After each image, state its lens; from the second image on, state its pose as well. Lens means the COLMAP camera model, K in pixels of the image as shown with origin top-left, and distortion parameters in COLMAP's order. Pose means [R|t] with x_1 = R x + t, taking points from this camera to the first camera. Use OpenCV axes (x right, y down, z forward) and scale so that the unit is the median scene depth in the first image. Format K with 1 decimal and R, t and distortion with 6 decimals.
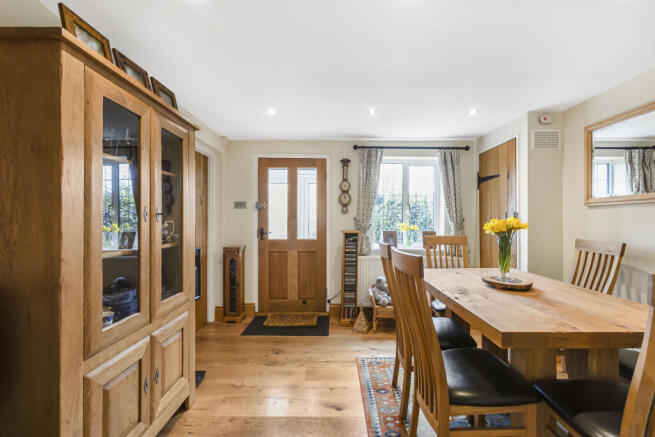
lens RADIAL K [[297.5, 0, 327.5], [0, 297.5, 218.5], [0, 0, 1]] dist [0.000055, 0.000039]
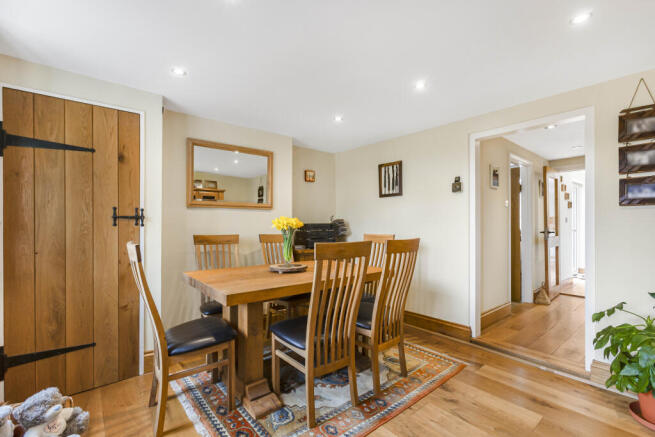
lens RADIAL K [[297.5, 0, 327.5], [0, 297.5, 218.5], [0, 0, 1]] dist [0.000055, 0.000039]
pose [[-0.654202, -0.001699, 0.756318, -0.246796], [-0.001954, 0.999998, 0.000556, 0.006207], [-0.756317, -0.001114, -0.654204, 0.914819]]
